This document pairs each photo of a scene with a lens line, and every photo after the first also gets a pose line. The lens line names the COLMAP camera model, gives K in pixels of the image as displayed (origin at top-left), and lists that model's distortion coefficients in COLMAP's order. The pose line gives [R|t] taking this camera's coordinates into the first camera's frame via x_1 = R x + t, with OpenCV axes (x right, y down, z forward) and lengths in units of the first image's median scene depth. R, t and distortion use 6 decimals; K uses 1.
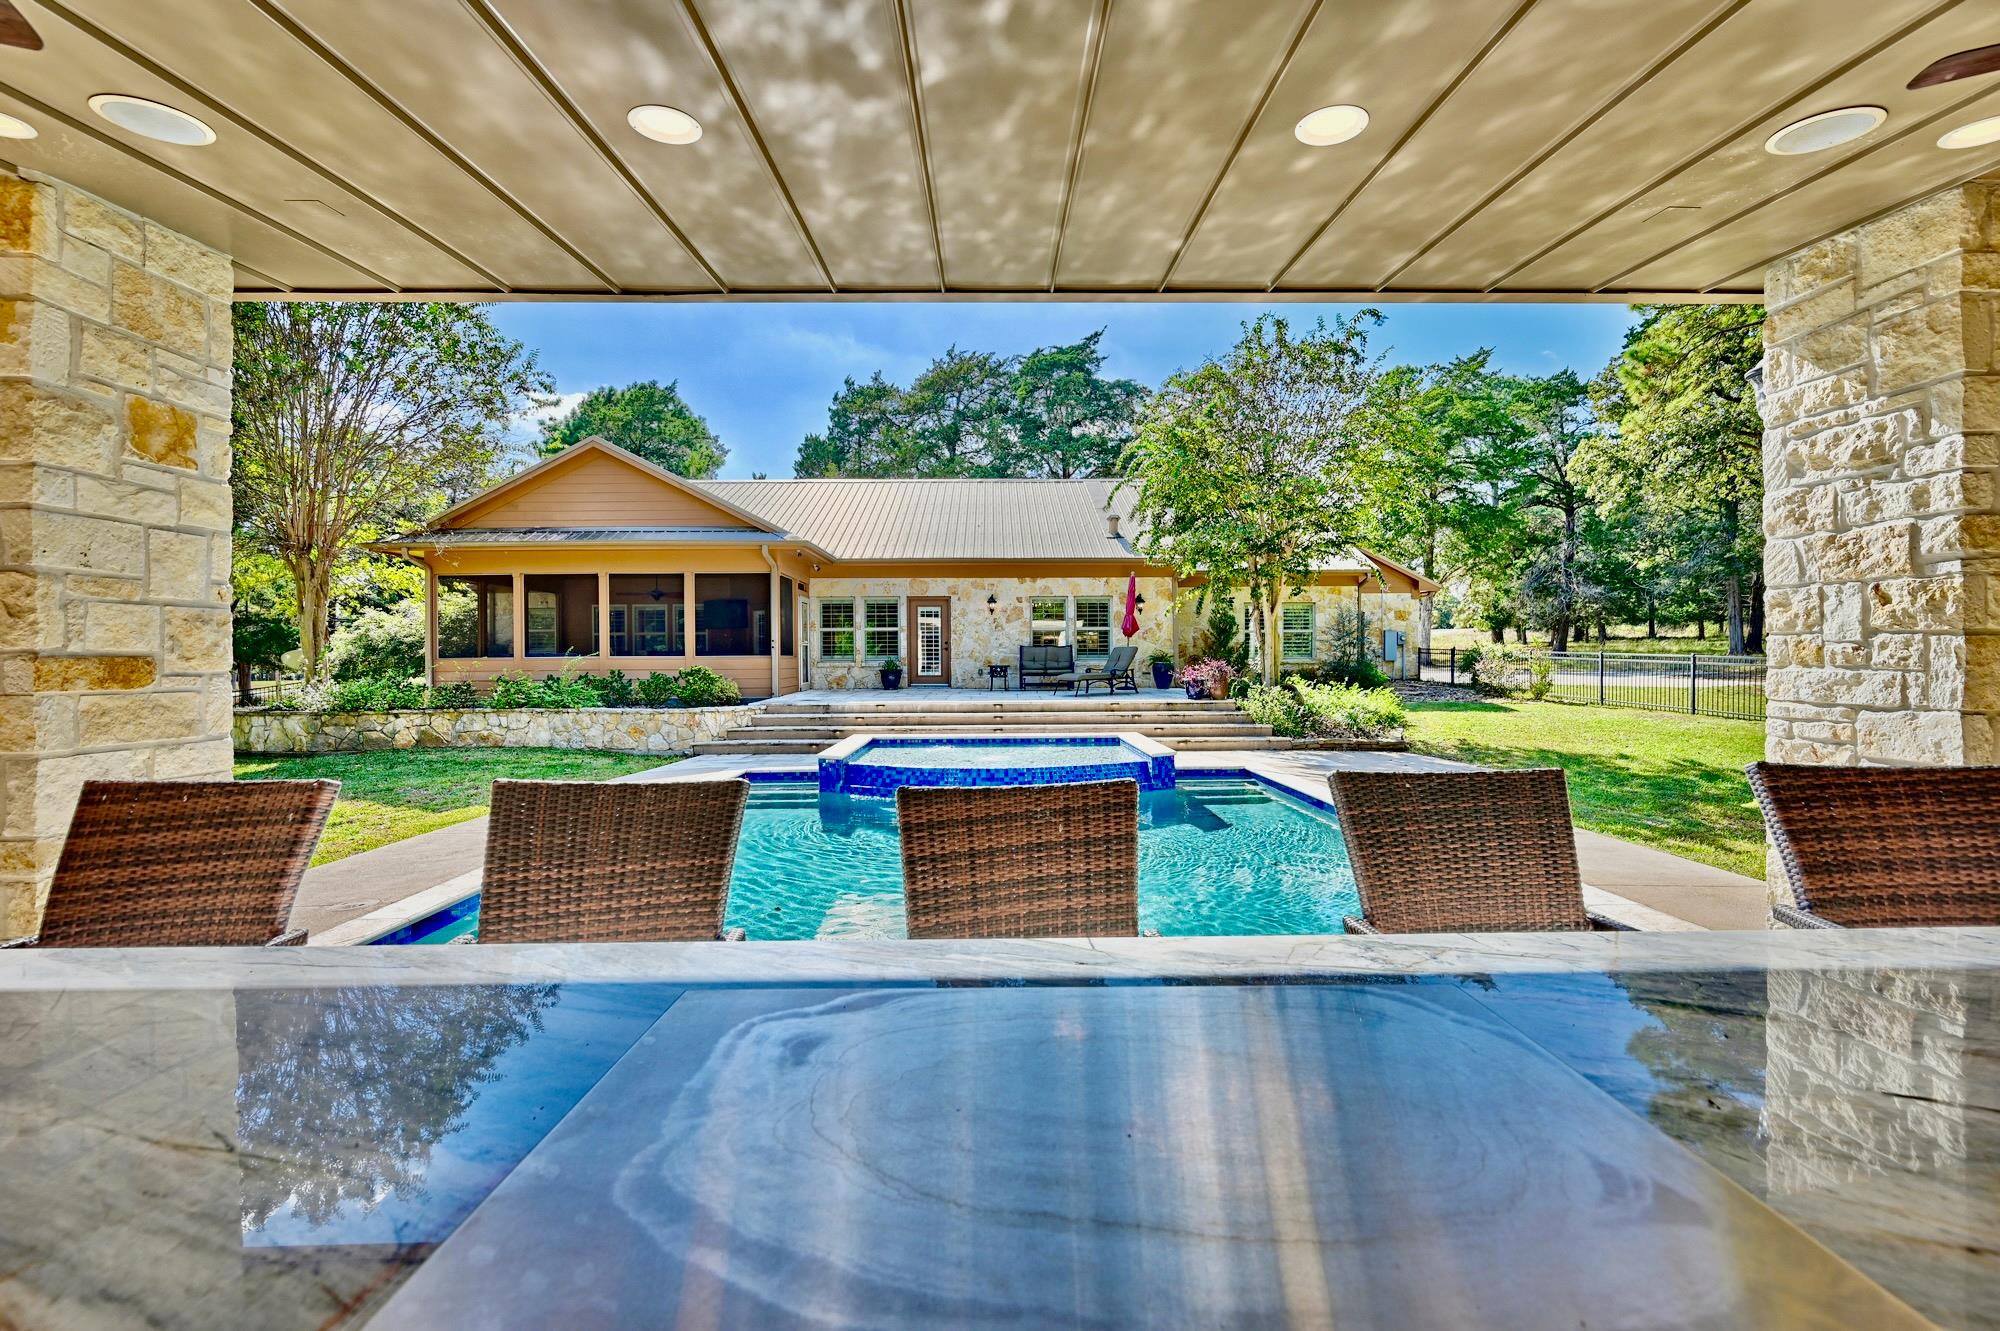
lens RADIAL K [[827.0, 0, 1000.0], [0, 827.0, 665.5], [0, 0, 1]] dist [0.000107, 0.000006]
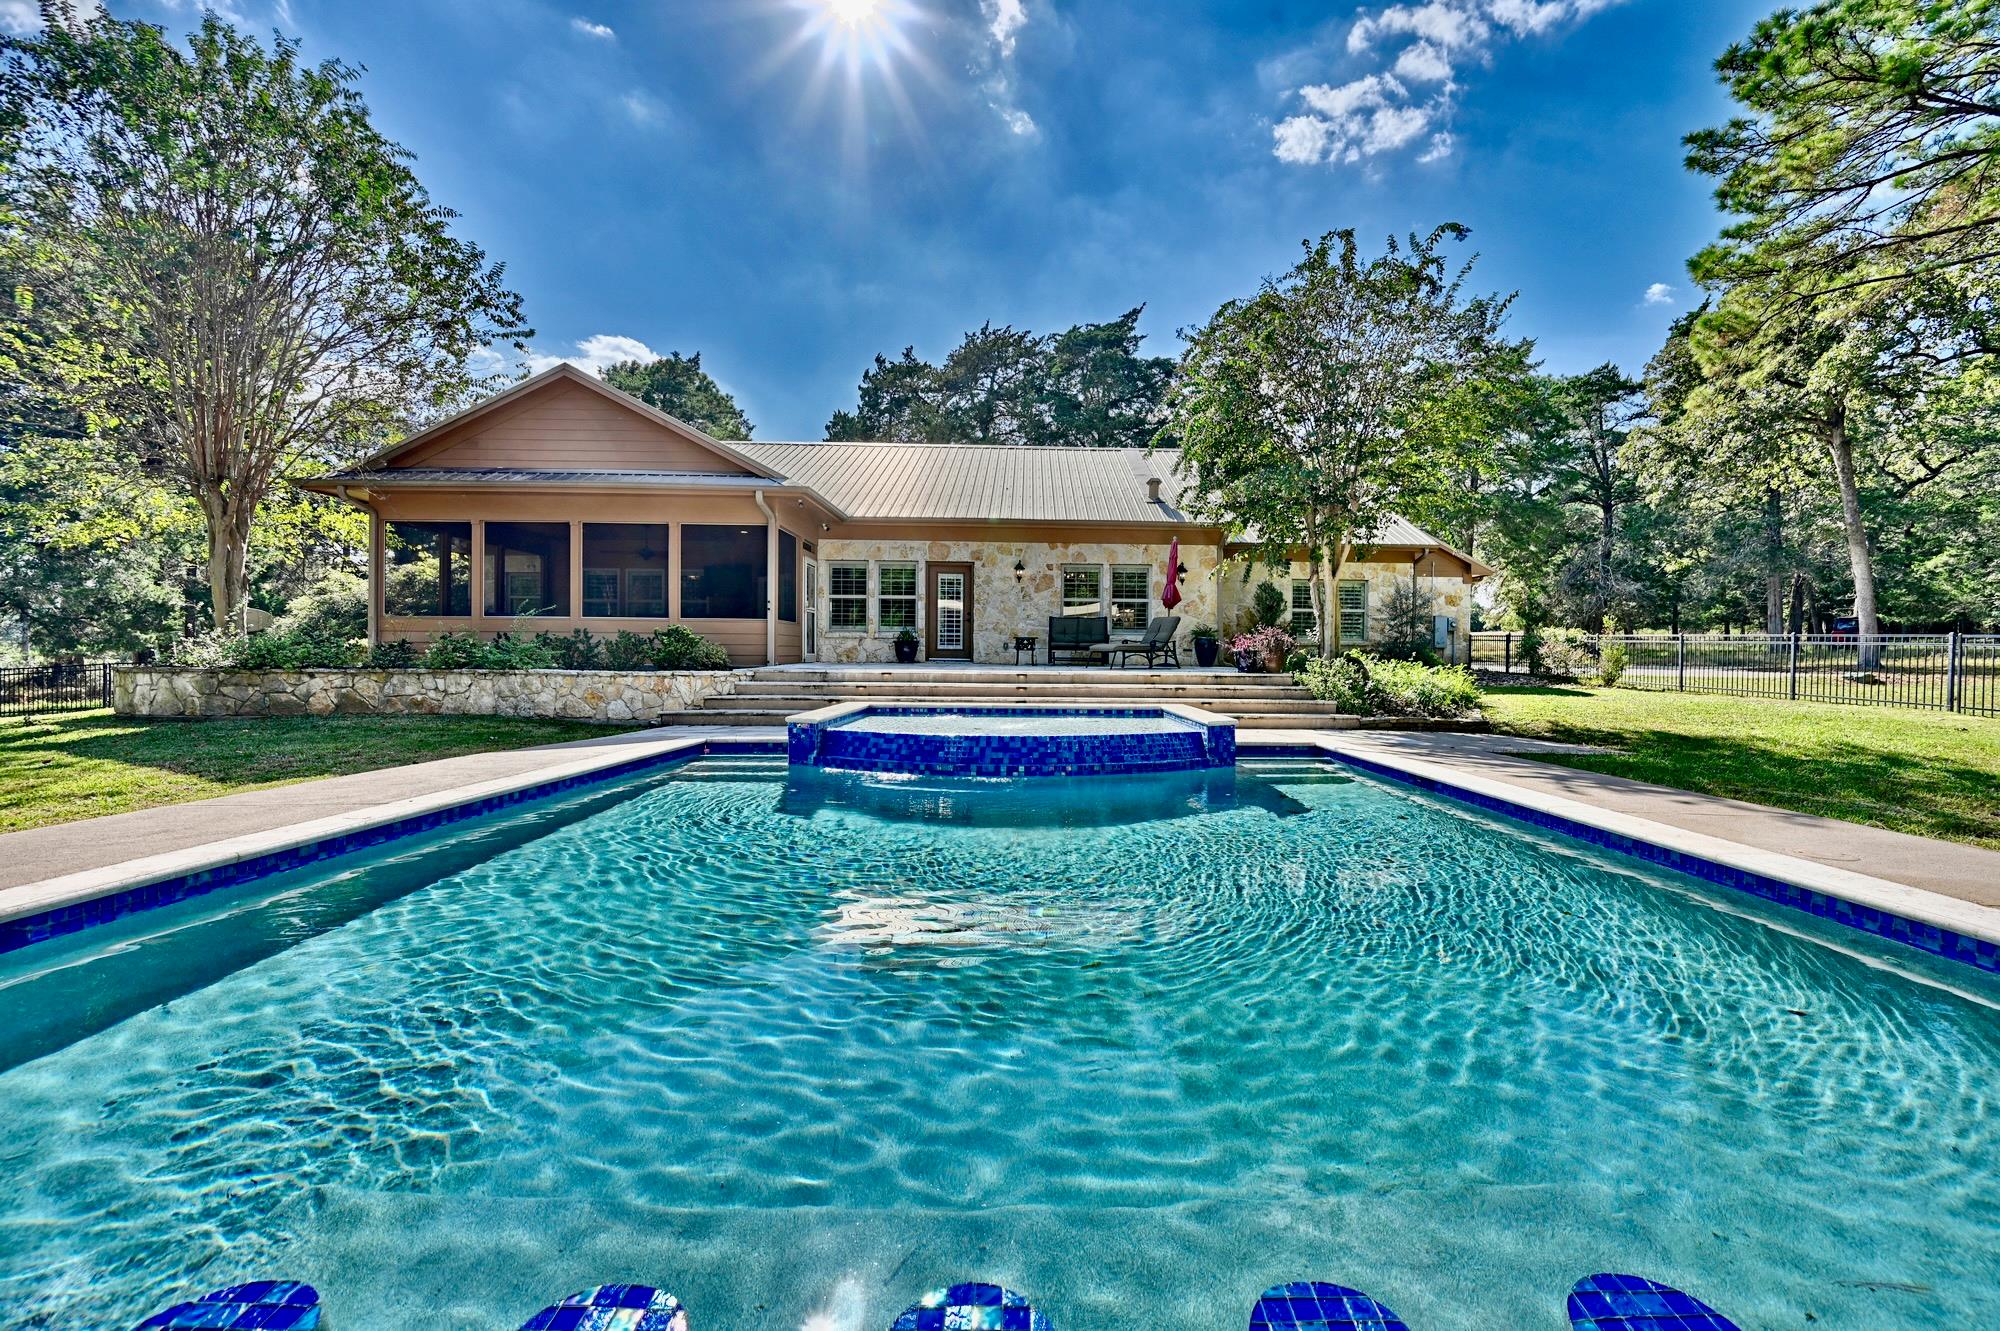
lens RADIAL K [[805.0, 0, 1043.5], [0, 805.0, 660.9], [0, 0, 1]] dist [-0.000230, -0.000103]
pose [[0.999853, 0.013225, 0.010936, 0.008341], [-0.013185, 0.999906, -0.003706, 0.027295], [-0.010984, 0.003561, 0.999933, 0.115911]]
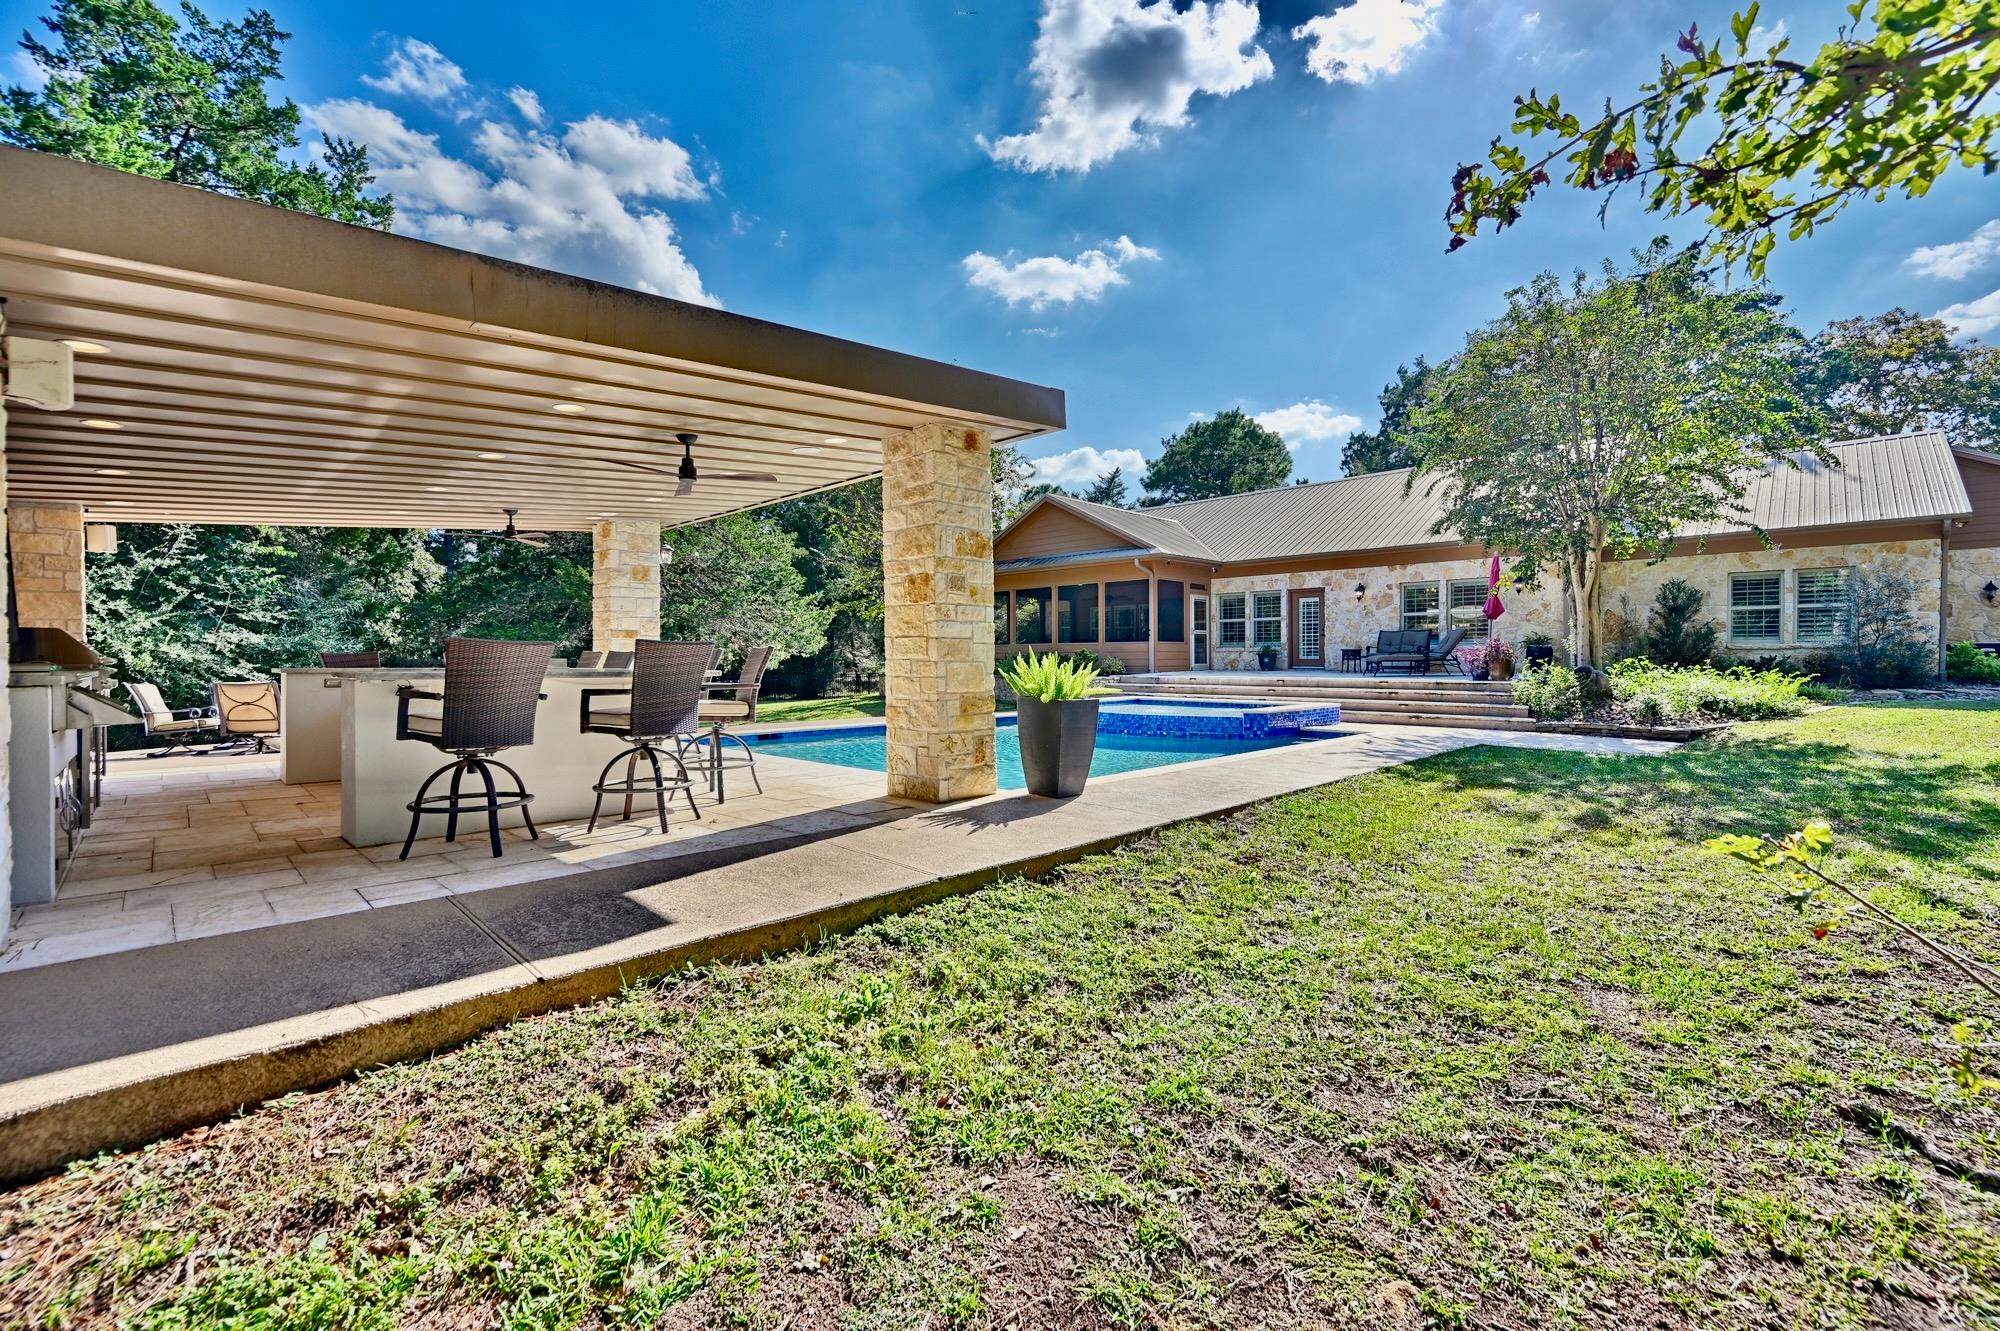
lens RADIAL K [[827.0, 0, 1000.0], [0, 827.0, 665.5], [0, 0, 1]] dist [0.000107, 0.000006]
pose [[0.698369, 0.008782, -0.715684, 0.429202], [-0.005341, 0.999961, 0.007059, 0.015094], [0.715718, -0.001107, 0.698389, -0.081990]]
